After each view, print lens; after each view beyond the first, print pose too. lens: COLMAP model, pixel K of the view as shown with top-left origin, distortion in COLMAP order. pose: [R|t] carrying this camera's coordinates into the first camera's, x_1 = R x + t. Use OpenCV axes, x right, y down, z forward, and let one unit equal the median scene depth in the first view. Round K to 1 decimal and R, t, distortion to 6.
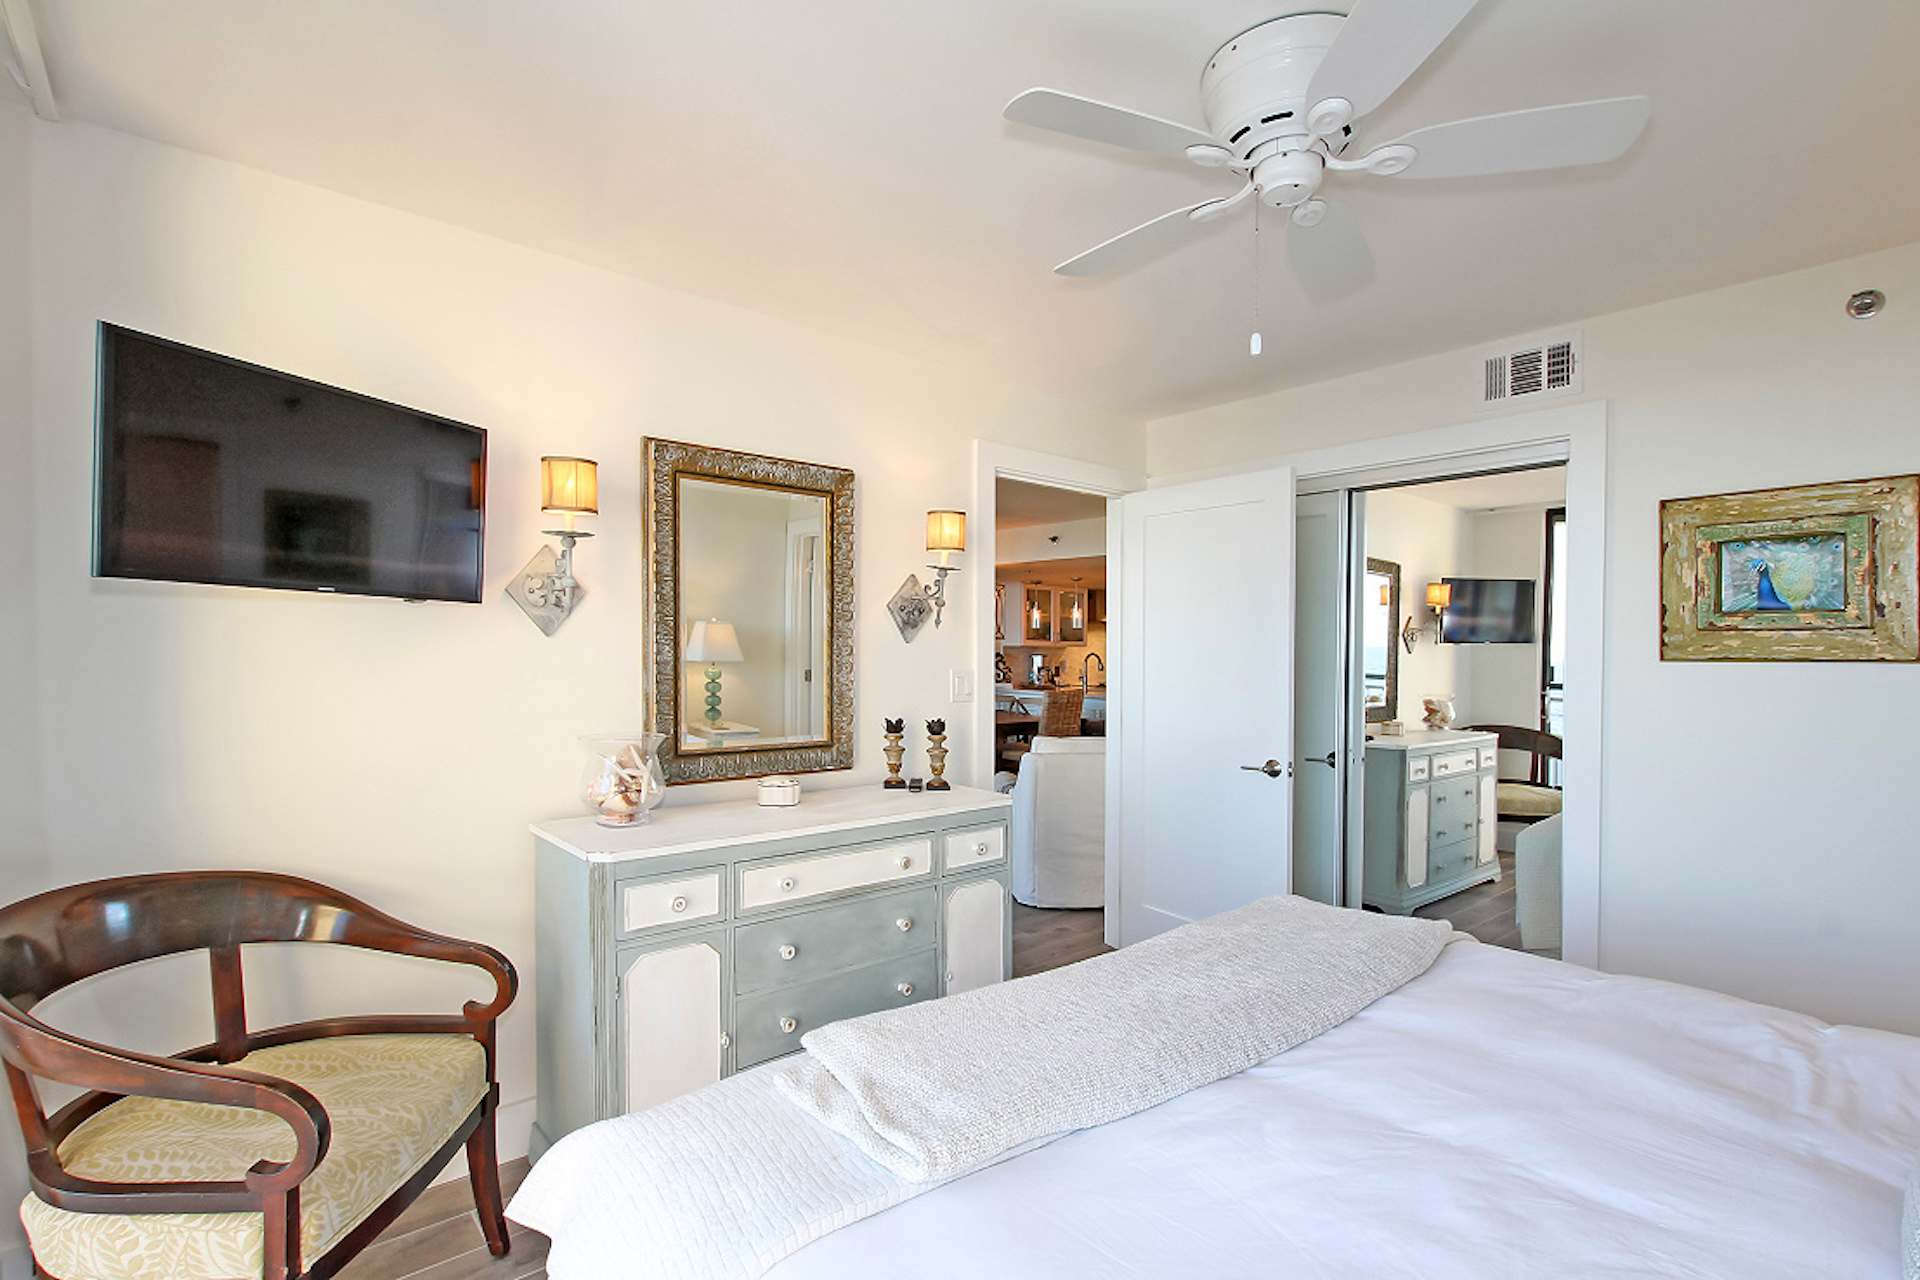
lens RADIAL K [[883.6, 0, 961.3], [0, 883.6, 650.6], [0, 0, 1]] dist [0.001003, 0.000008]
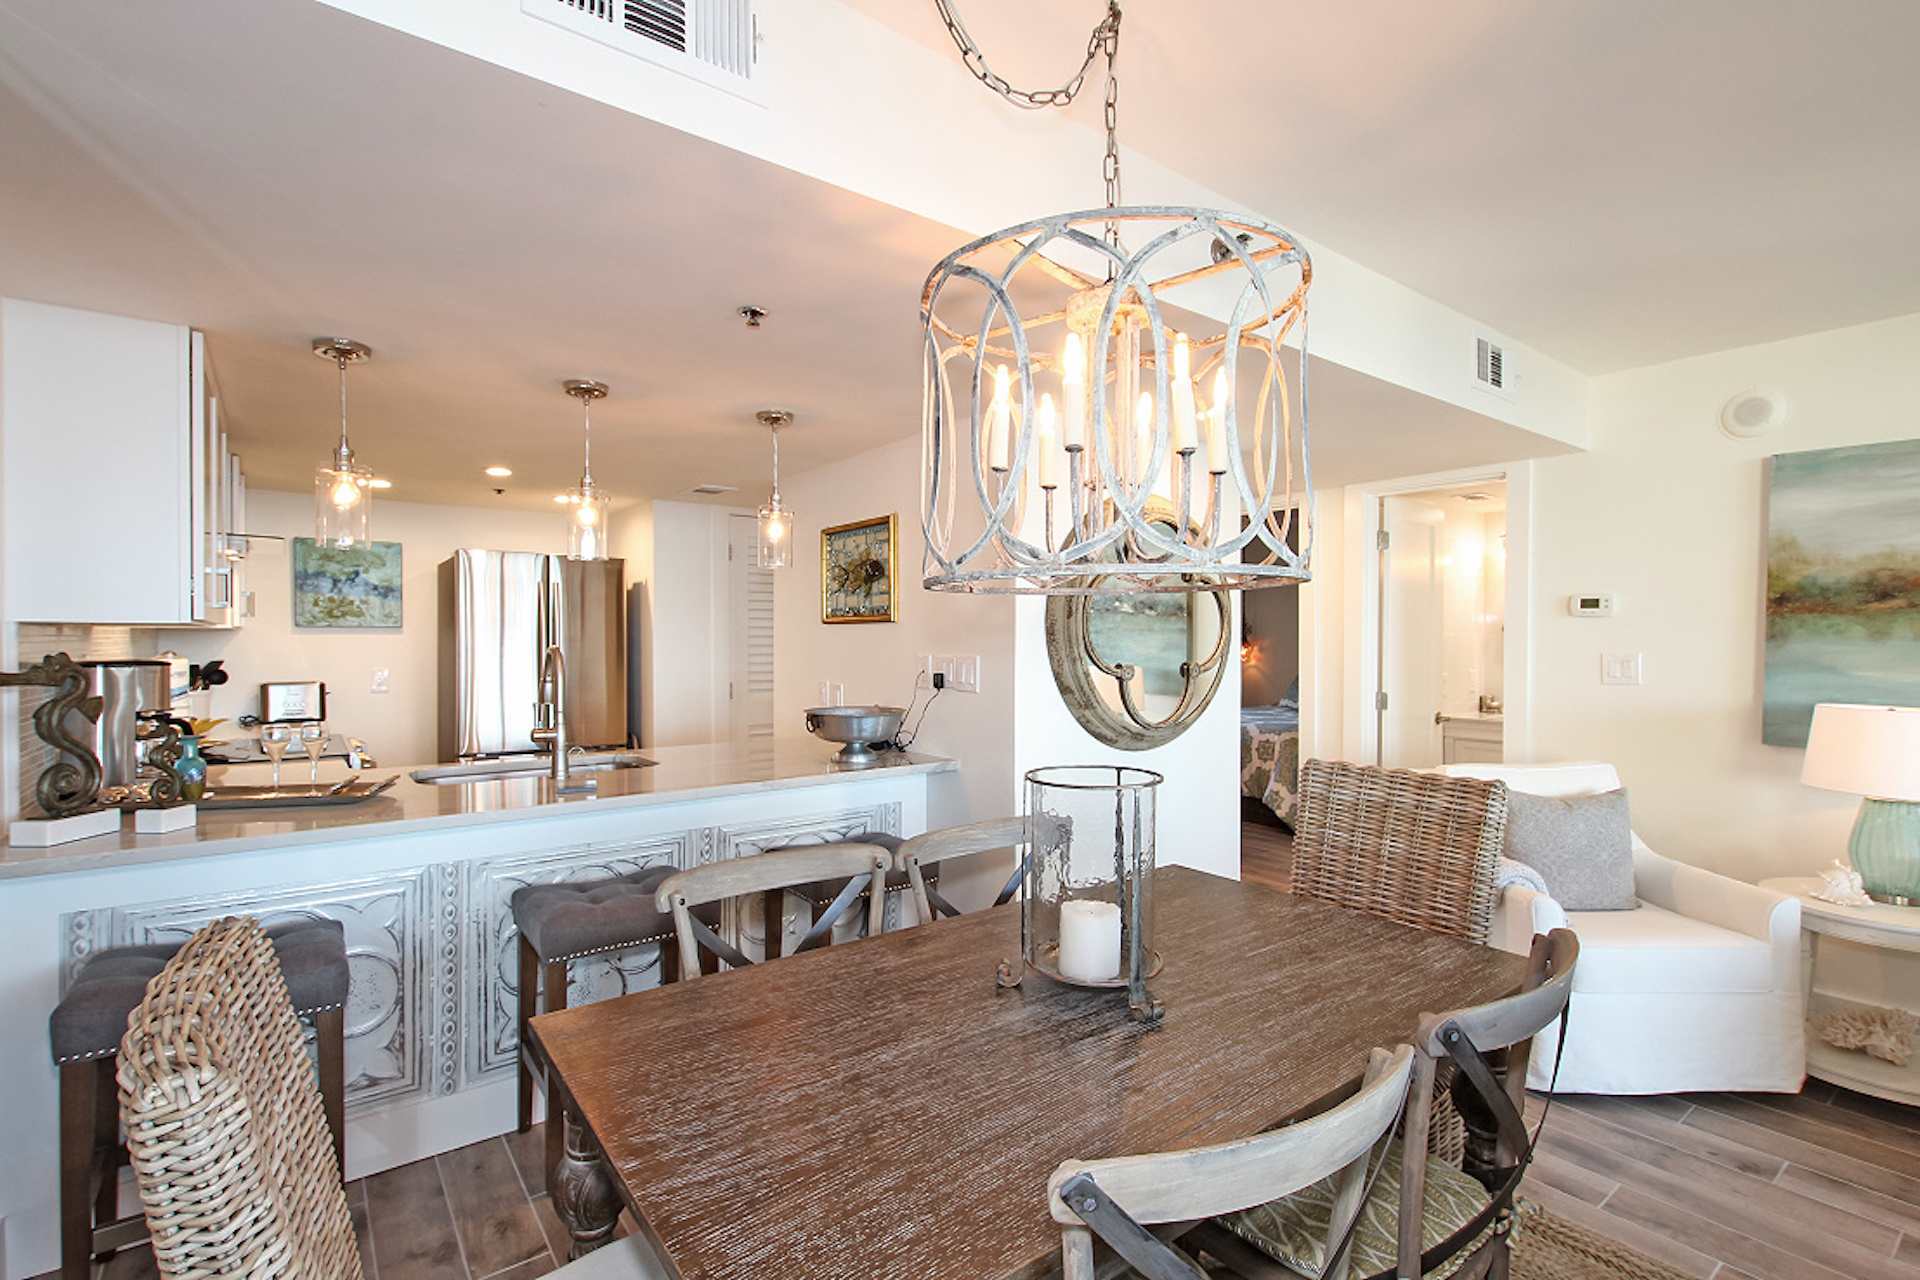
lens RADIAL K [[899.0, 0, 979.3], [0, 899.0, 644.1], [0, 0, 1]] dist [0.014876, -0.005289]
pose [[0.044221, -0.027706, 0.998638, -0.525433], [0.003554, 0.999613, 0.027576, -0.020823], [-0.999015, 0.002329, 0.044302, 2.943416]]
